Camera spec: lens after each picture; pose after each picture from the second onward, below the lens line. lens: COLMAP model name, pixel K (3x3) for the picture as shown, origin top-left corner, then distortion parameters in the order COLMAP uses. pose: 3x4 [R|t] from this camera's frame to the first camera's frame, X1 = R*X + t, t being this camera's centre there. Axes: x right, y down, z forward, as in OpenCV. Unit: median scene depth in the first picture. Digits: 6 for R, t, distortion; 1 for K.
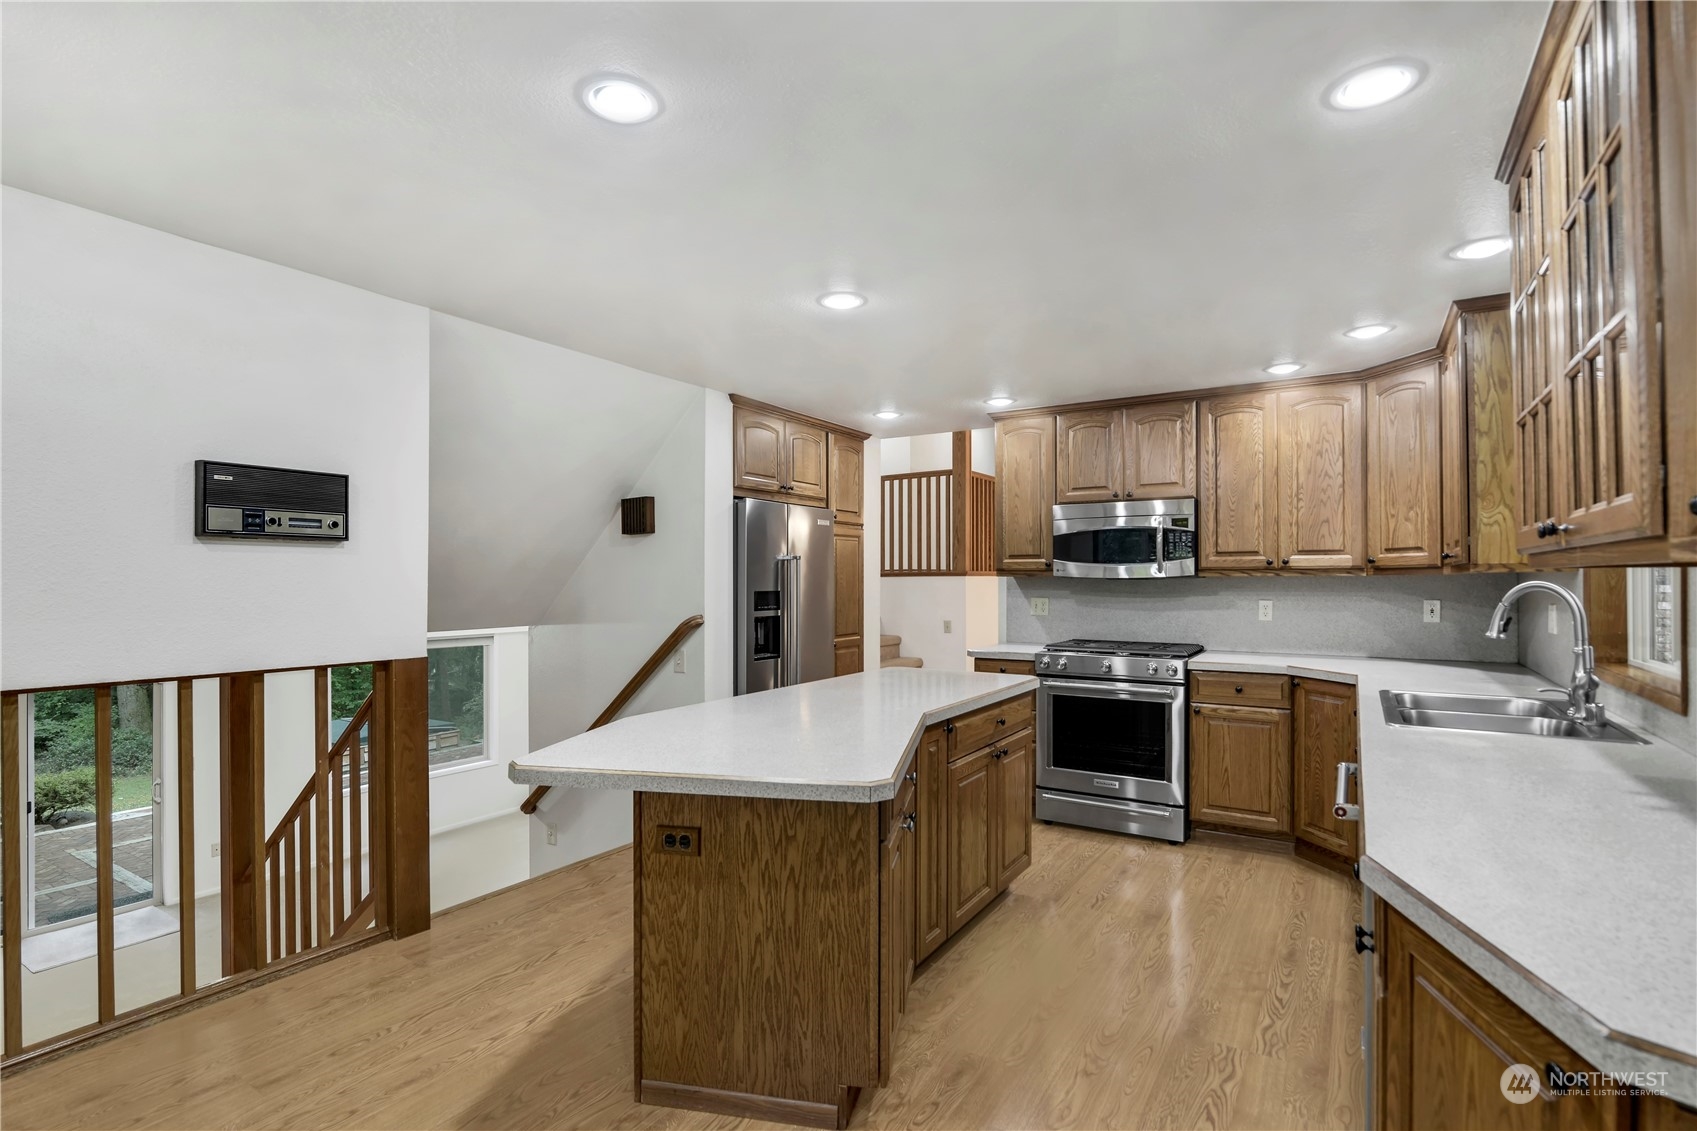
lens RADIAL K [[793.1, 0, 843.5], [0, 793.1, 591.5], [0, 0, 1]] dist [-0.012600, 0.000303]
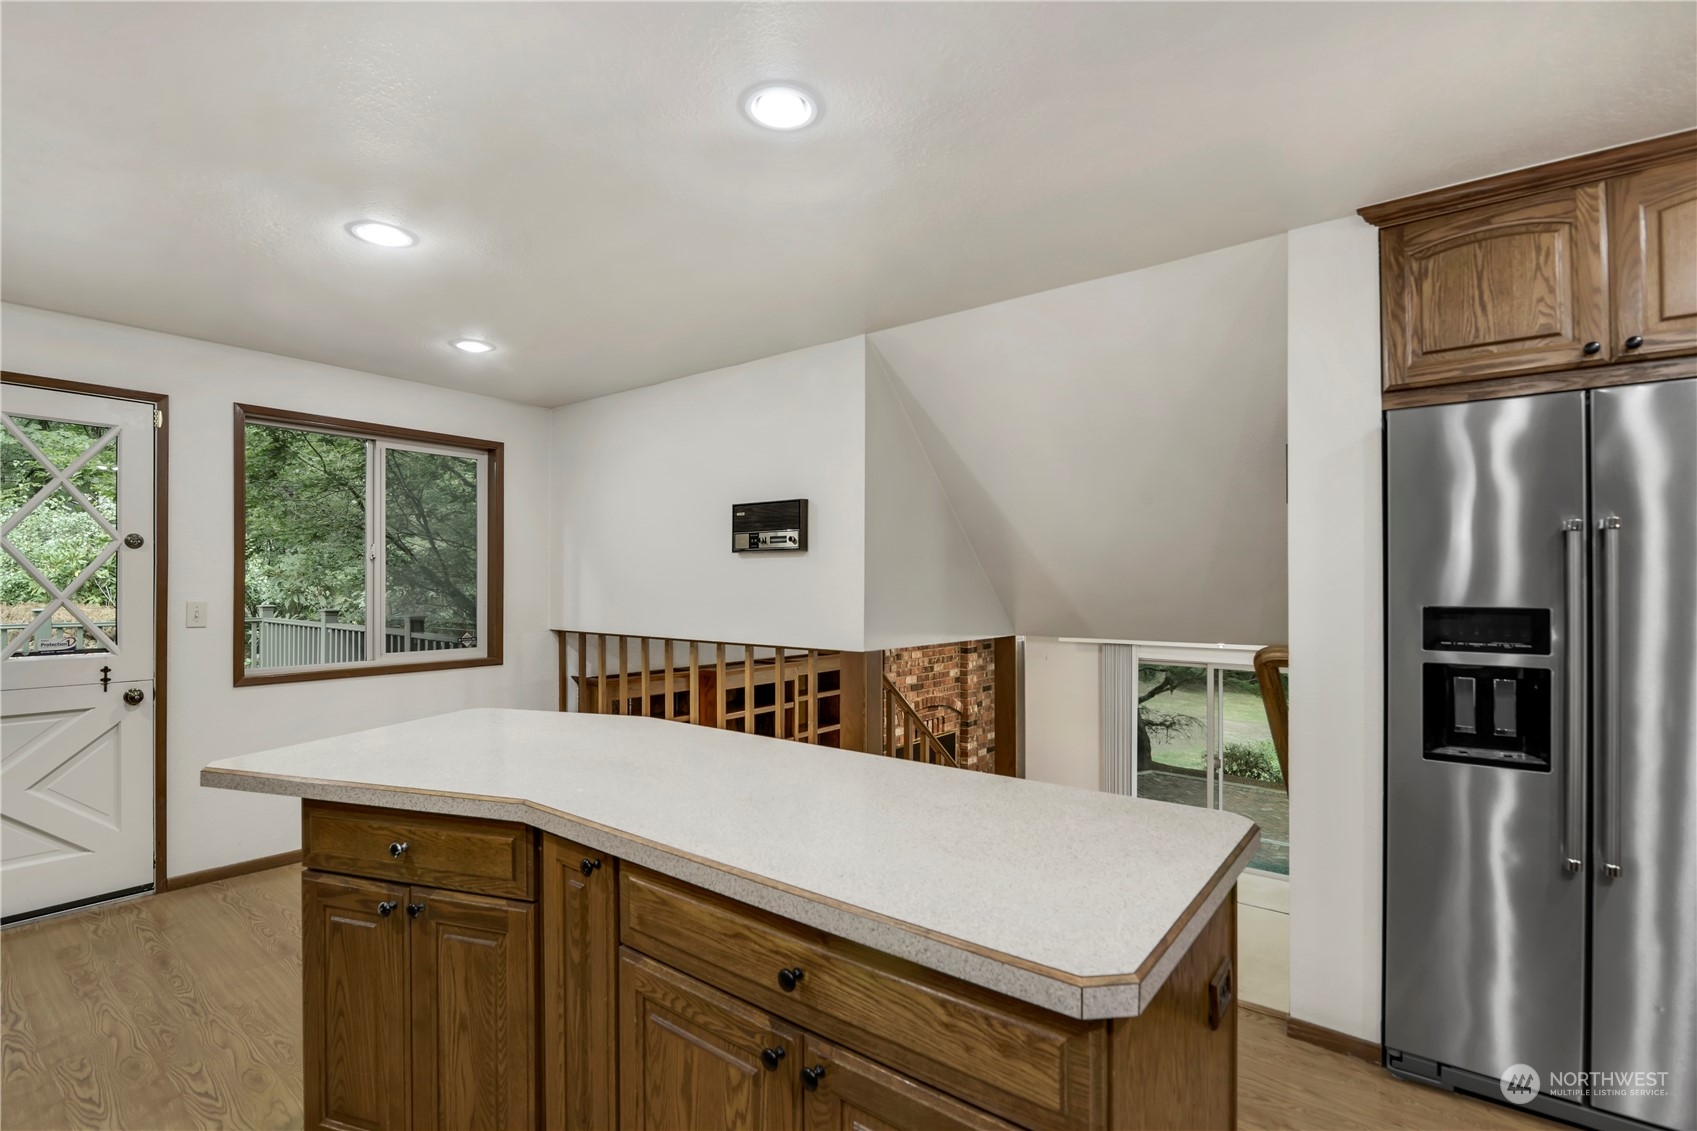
lens RADIAL K [[793.1, 0, 843.5], [0, 793.1, 591.5], [0, 0, 1]] dist [-0.012600, 0.000303]
pose [[-0.100351, 0.010754, -0.994894, 0.593279], [-0.016685, 0.999783, 0.012490, -0.014376], [0.994812, 0.017853, -0.100150, 1.114375]]
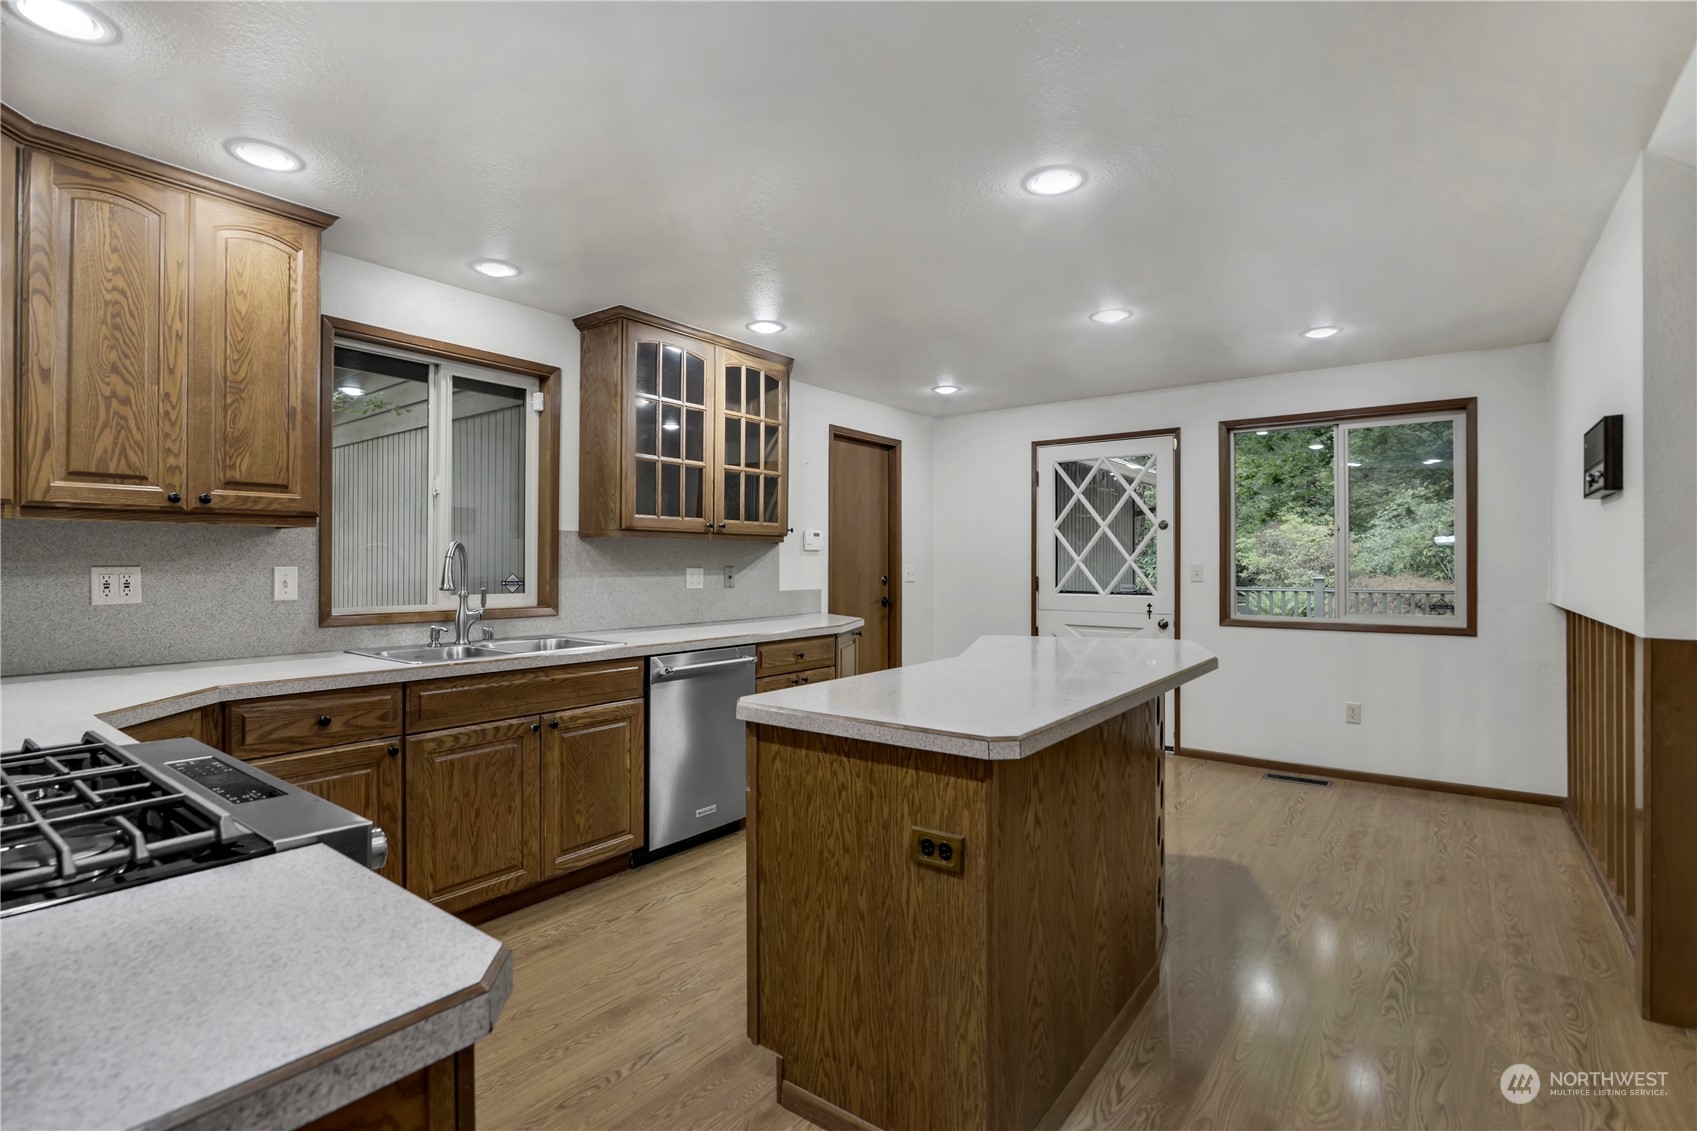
lens RADIAL K [[798.1, 0, 848.4], [0, 798.1, 555.3], [0, 0, 1]] dist [-0.001543, -0.000271]
pose [[-0.996438, 0.002167, 0.084304, 0.134427], [0.002458, 0.999991, 0.003342, 0.005039], [-0.084296, 0.003538, -0.996434, 1.825679]]
